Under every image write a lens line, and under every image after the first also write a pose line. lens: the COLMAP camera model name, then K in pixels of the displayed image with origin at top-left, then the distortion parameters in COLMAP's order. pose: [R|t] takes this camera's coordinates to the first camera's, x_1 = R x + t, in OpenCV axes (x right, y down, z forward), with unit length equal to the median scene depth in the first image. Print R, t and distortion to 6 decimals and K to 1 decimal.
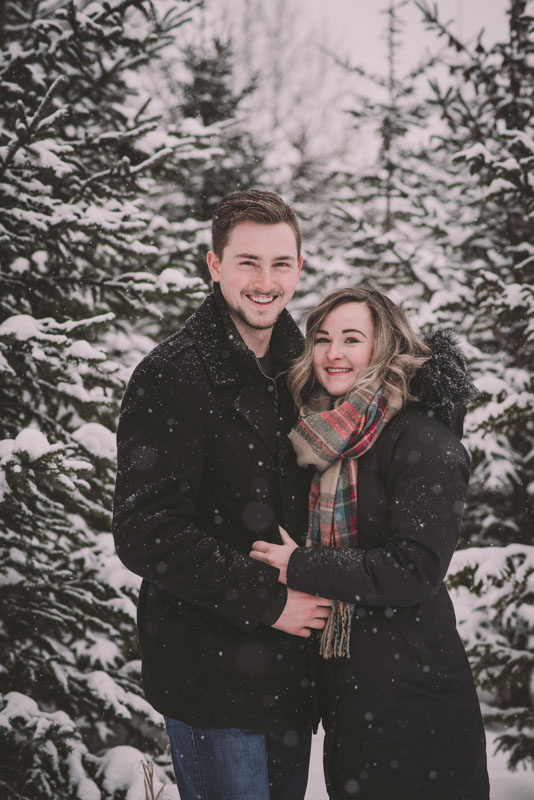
lens RADIAL K [[1937.7, 0, 263.0], [0, 1937.7, 408.1], [0, 0, 1]] dist [0.133640, 0.000000]
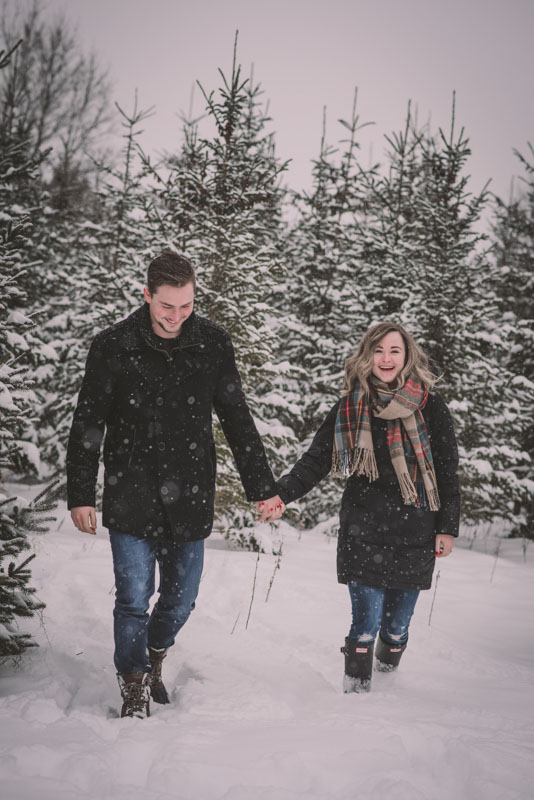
lens RADIAL K [[1937.7, 0, 267.6], [0, 1937.7, 399.6], [0, 0, 1]] dist [0.133640, 0.000000]
pose [[0.984823, 0.102590, 0.139995, -0.060556], [-0.102215, 0.994713, -0.009881, 0.057221], [-0.140269, -0.004578, 0.990103, -1.407318]]
